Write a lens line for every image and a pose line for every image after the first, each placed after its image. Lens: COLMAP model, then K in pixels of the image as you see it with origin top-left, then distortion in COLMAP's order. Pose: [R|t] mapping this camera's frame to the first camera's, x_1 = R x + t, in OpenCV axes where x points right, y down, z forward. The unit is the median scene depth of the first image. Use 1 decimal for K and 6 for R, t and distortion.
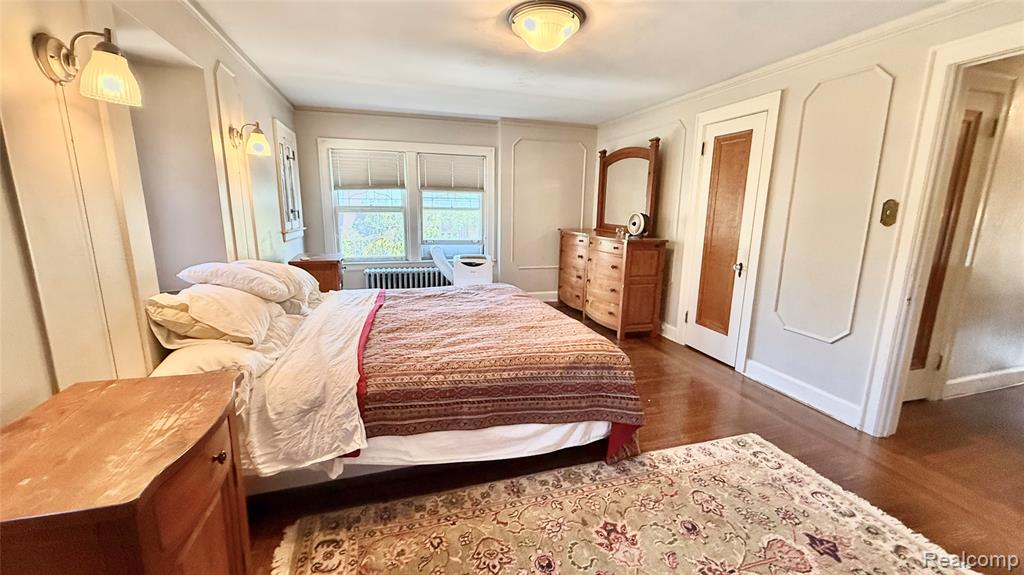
lens RADIAL K [[410.3, 0, 510.5], [0, 410.3, 290.6], [0, 0, 1]] dist [-0.001538, -0.000111]
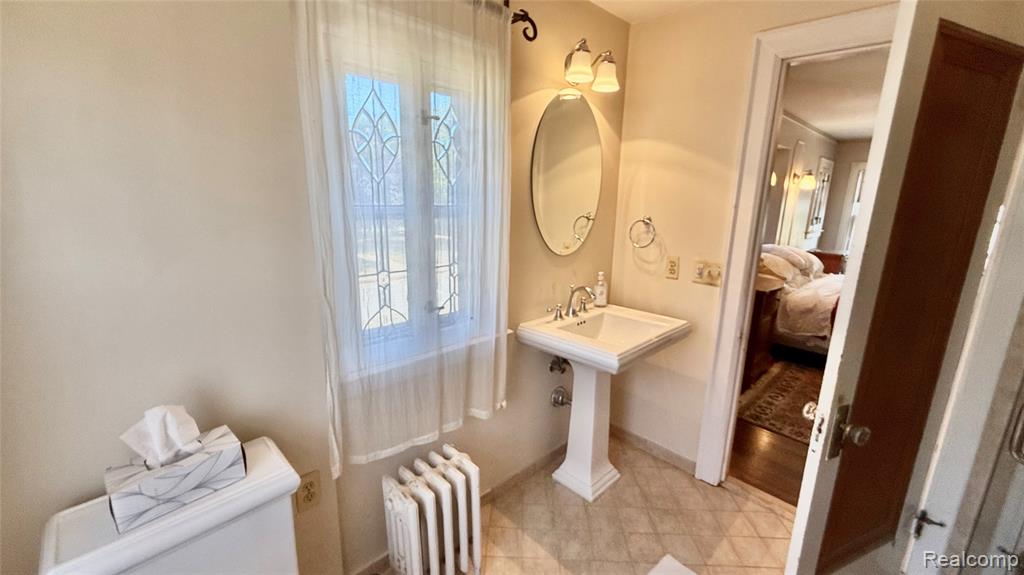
lens RADIAL K [[410.3, 0, 511.4], [0, 410.3, 295.6], [0, 0, 1]] dist [-0.001538, -0.000111]
pose [[0.455193, 0.195616, -0.868639, 0.312687], [-0.184670, 0.975096, 0.122817, 0.100879], [0.871032, 0.104506, 0.479982, -0.657479]]
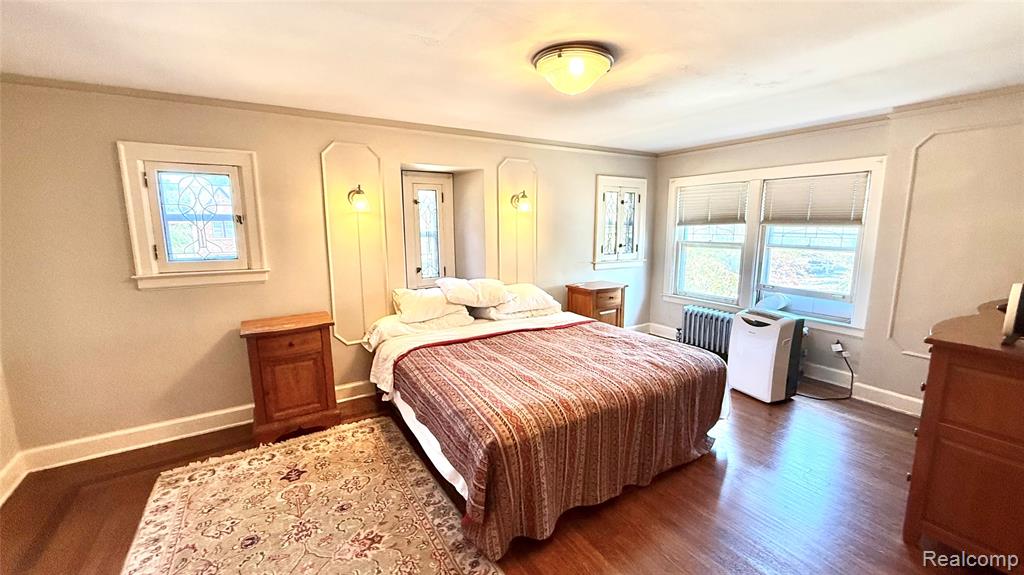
lens RADIAL K [[410.3, 0, 515.7], [0, 410.3, 292.0], [0, 0, 1]] dist [-0.001538, -0.000111]
pose [[0.259131, 0.147720, -0.954479, 0.628281], [-0.187673, 0.977100, 0.100270, -0.138916], [0.947433, 0.153147, 0.280921, 0.436945]]
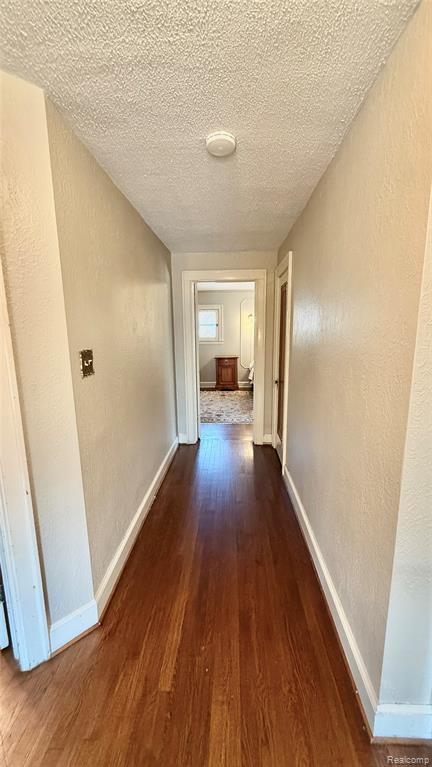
lens RADIAL K [[307.3, 0, 215.6], [0, 307.3, 384.2], [0, 0, 1]] dist [-0.001538, -0.000111]
pose [[-0.326267, 0.158655, -0.931868, 1.664141], [-0.193163, 0.953823, 0.230023, -0.191479], [0.925331, 0.255051, -0.280554, 0.787952]]
